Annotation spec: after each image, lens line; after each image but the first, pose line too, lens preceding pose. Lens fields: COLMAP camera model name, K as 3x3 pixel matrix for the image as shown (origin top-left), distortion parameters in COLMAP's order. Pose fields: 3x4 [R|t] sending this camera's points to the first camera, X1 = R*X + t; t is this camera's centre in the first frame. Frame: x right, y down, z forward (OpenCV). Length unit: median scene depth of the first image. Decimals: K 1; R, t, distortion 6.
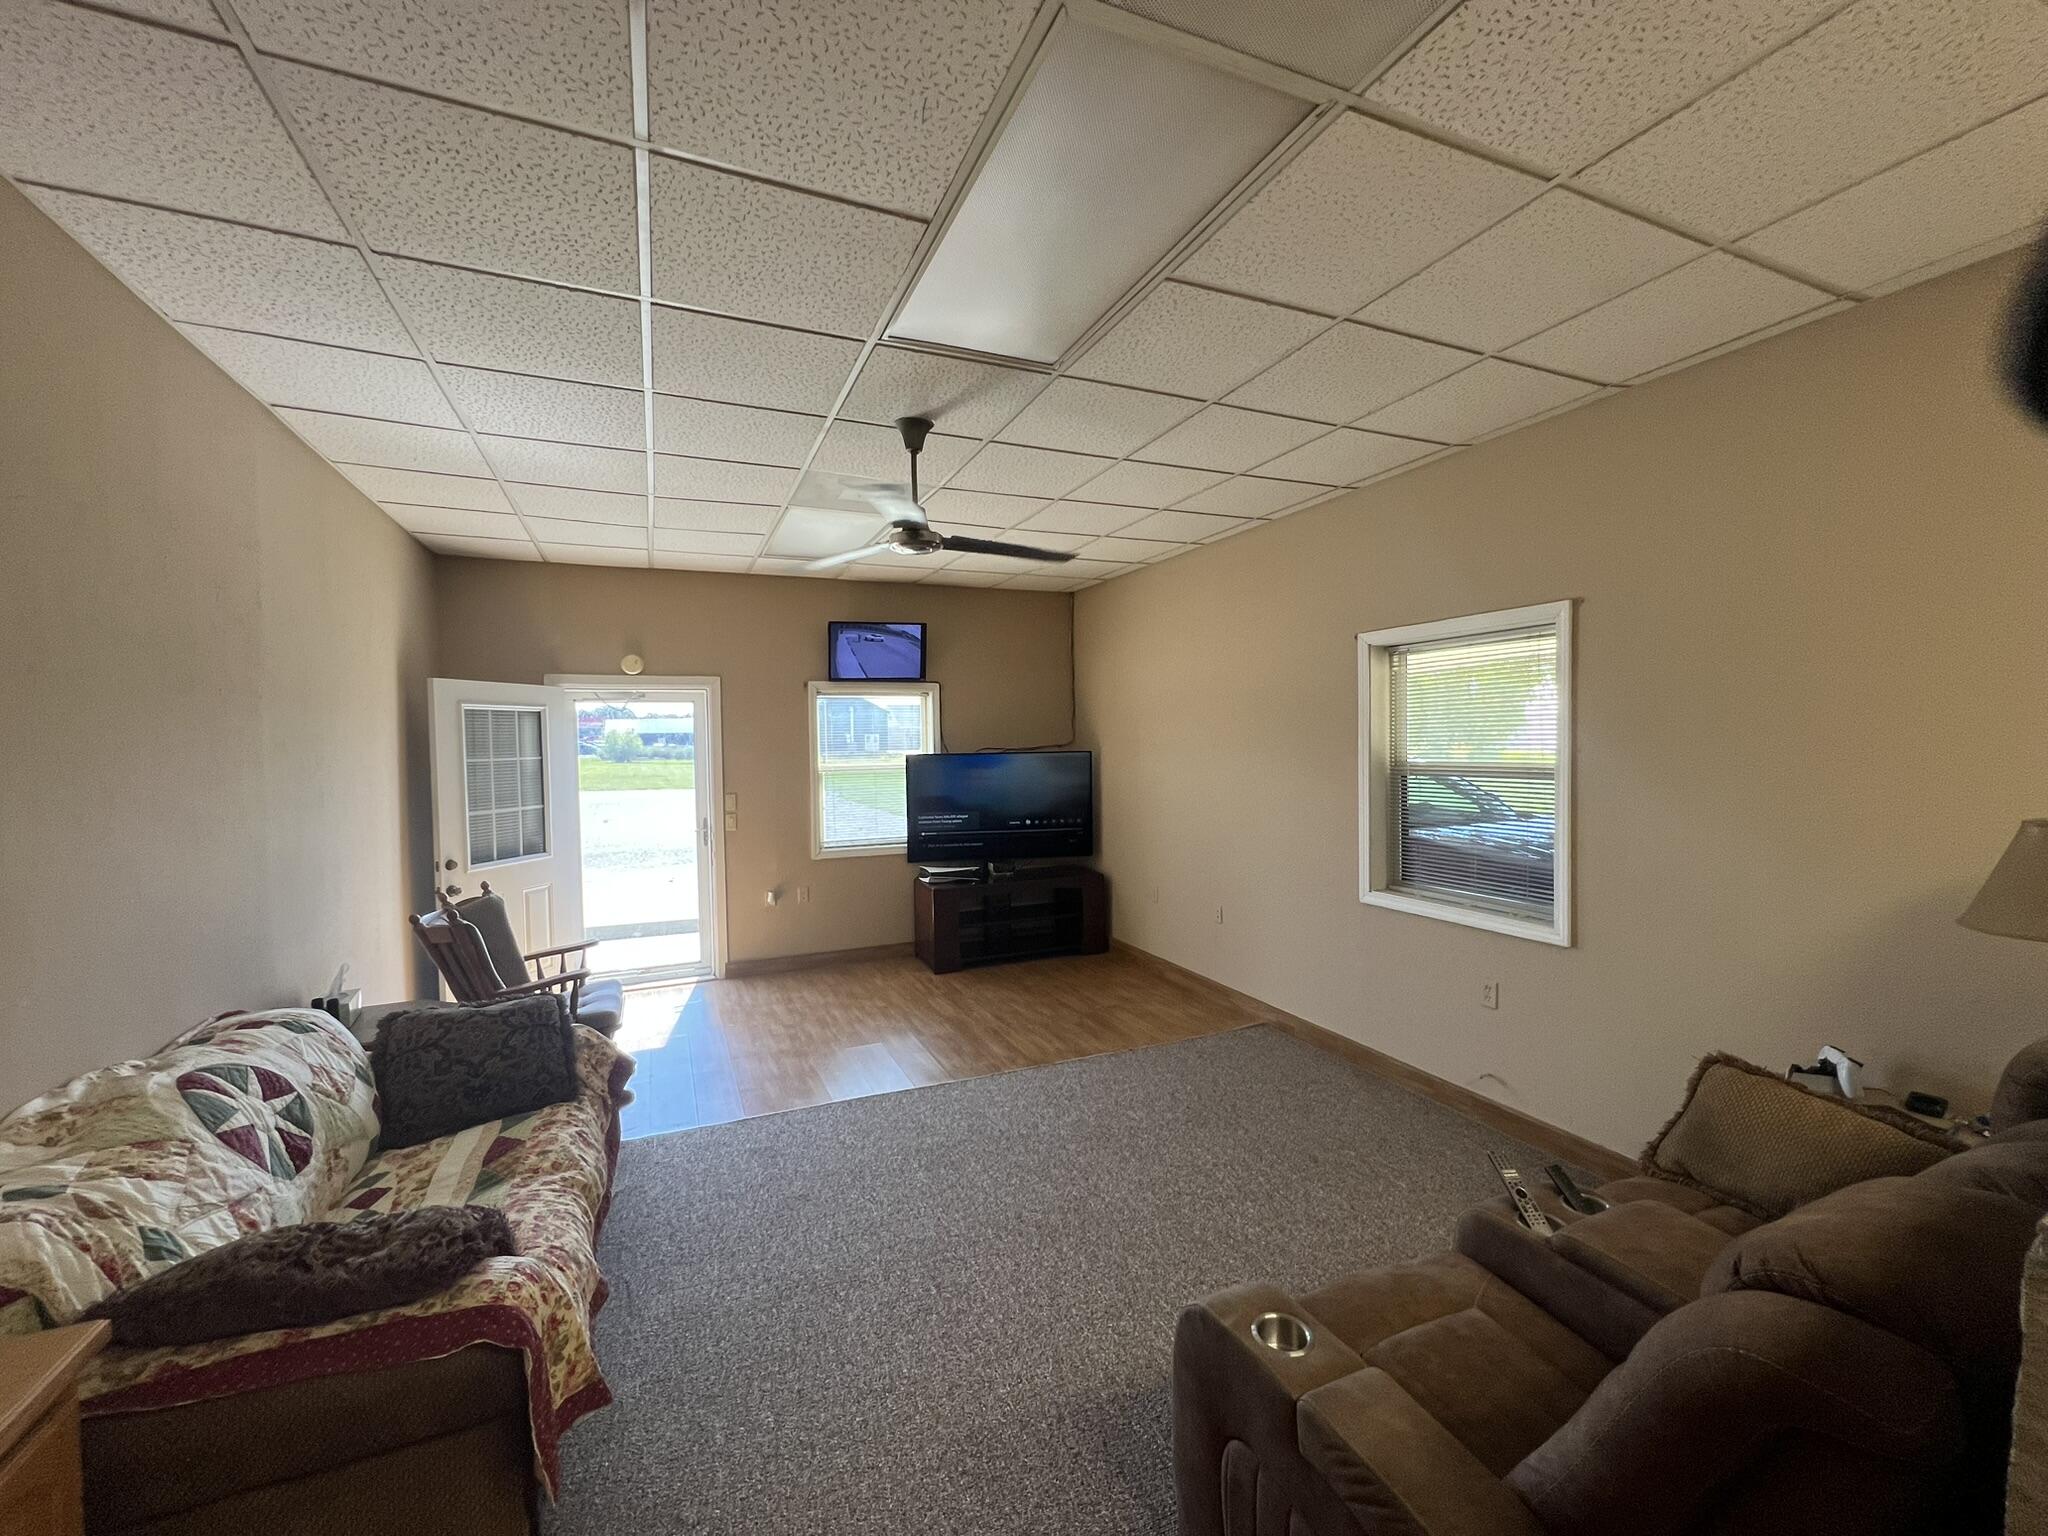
lens RADIAL K [[815.3, 0, 1024.0], [0, 815.3, 768.0], [0, 0, 1]] dist [-0.001716, 0.000101]
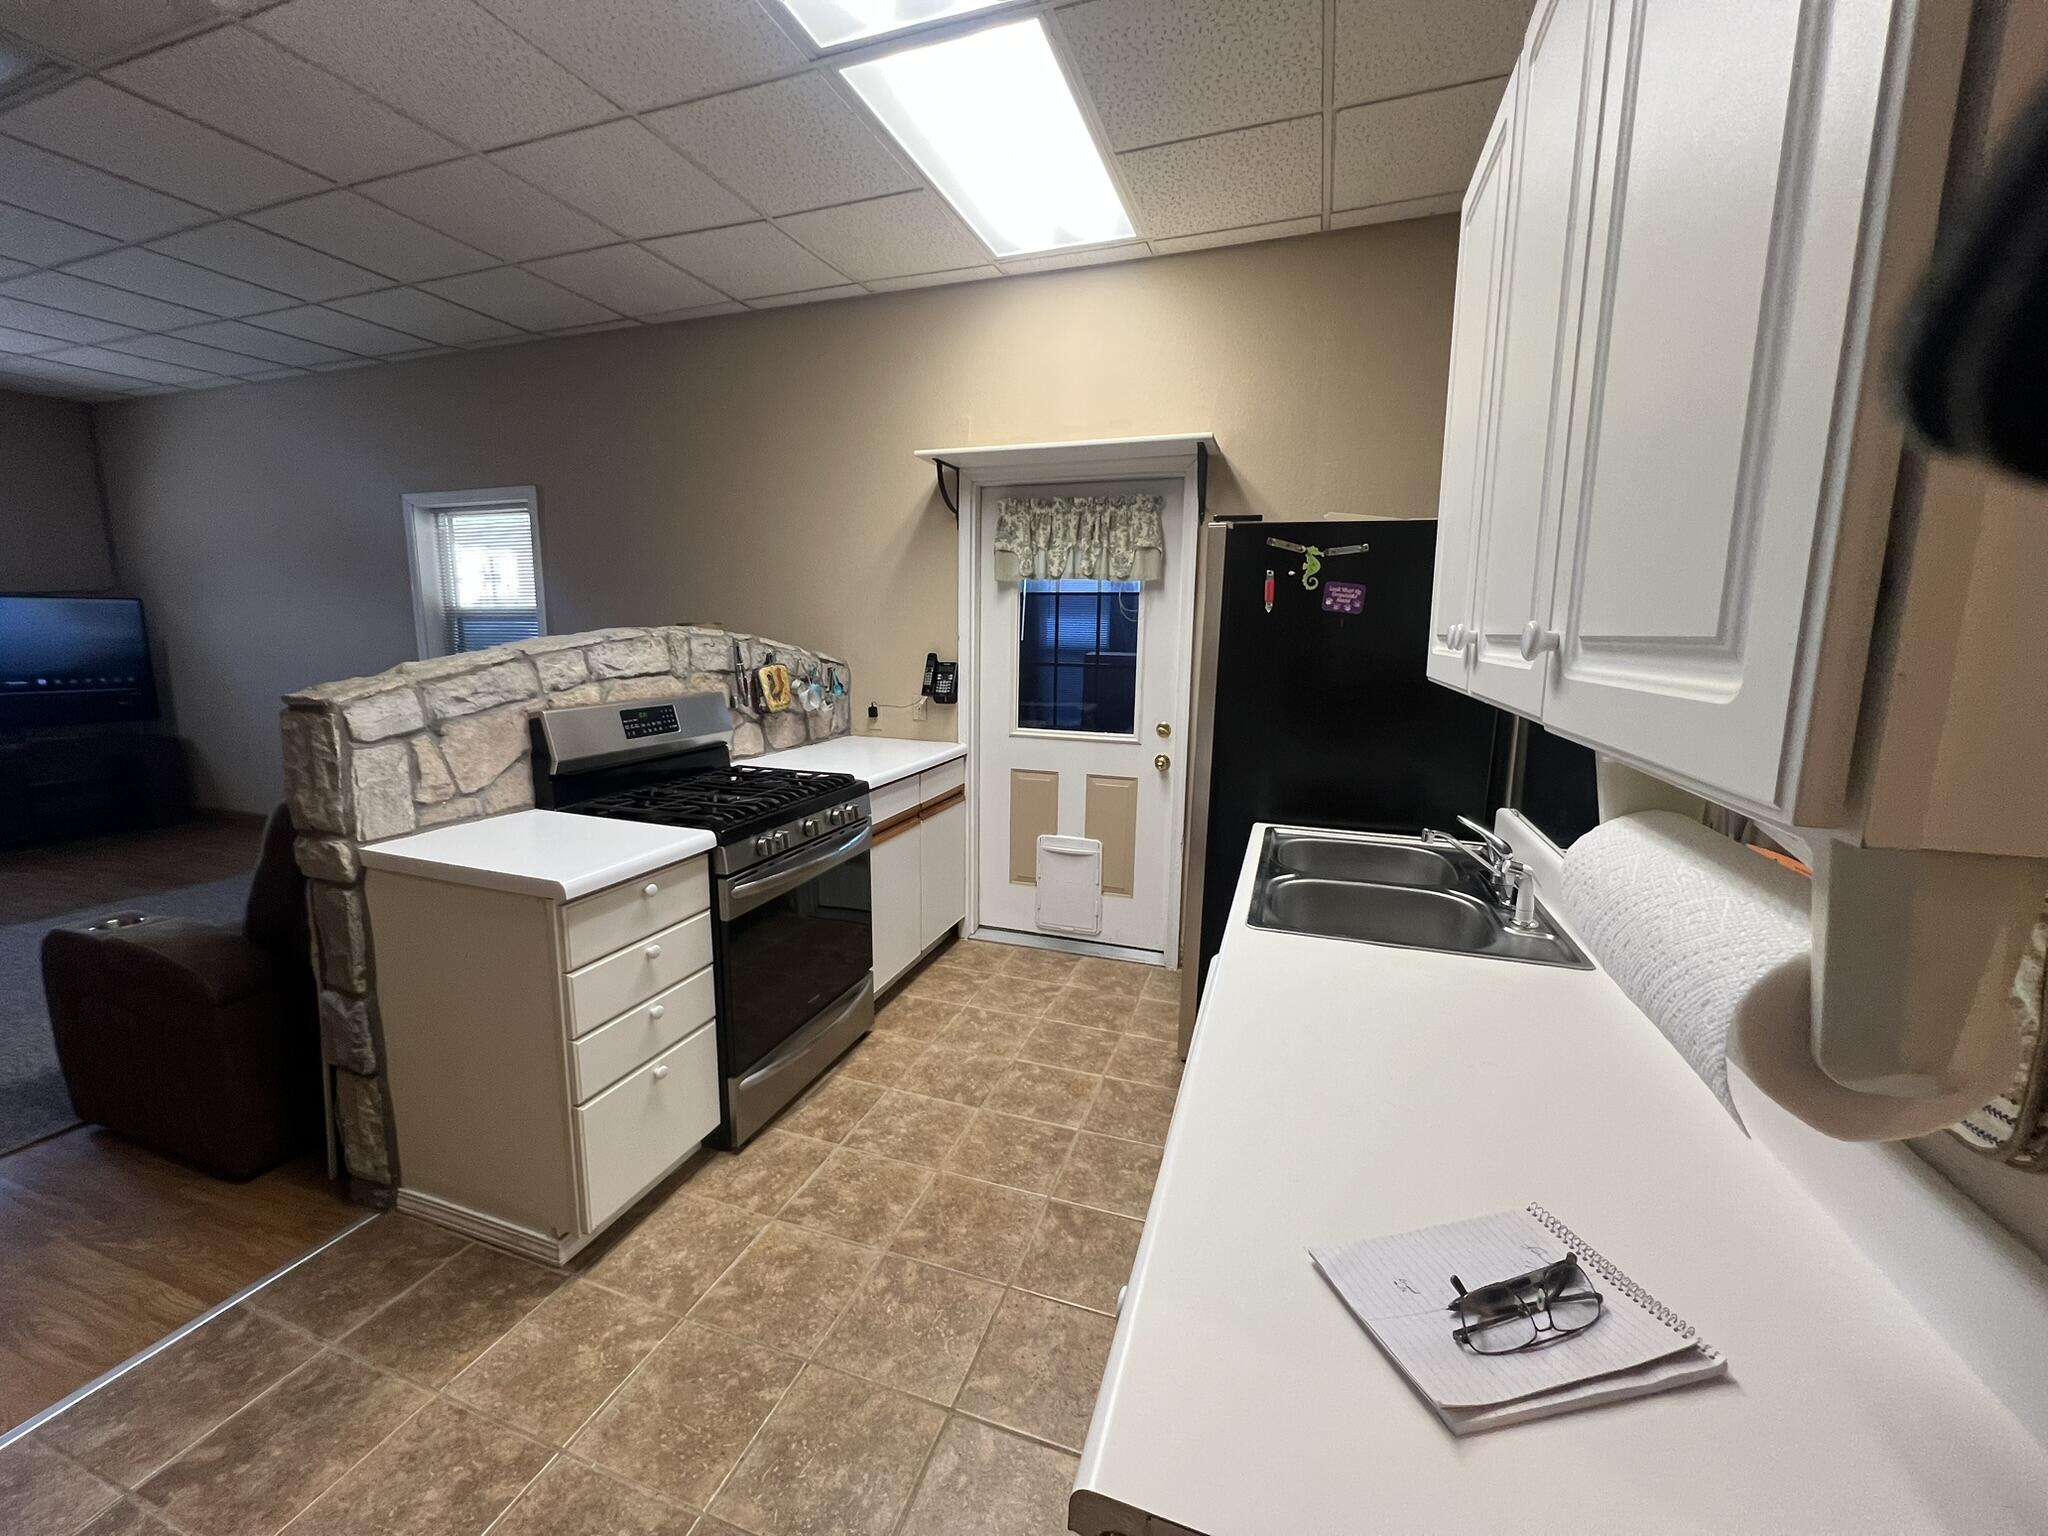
lens RADIAL K [[815.3, 0, 1024.0], [0, 815.3, 768.0], [0, 0, 1]] dist [-0.001716, 0.000101]
pose [[0.687746, -0.129154, 0.714370, 0.137936], [0.012880, 0.986063, 0.165875, 0.040548], [-0.725837, -0.104878, 0.679824, -0.487134]]
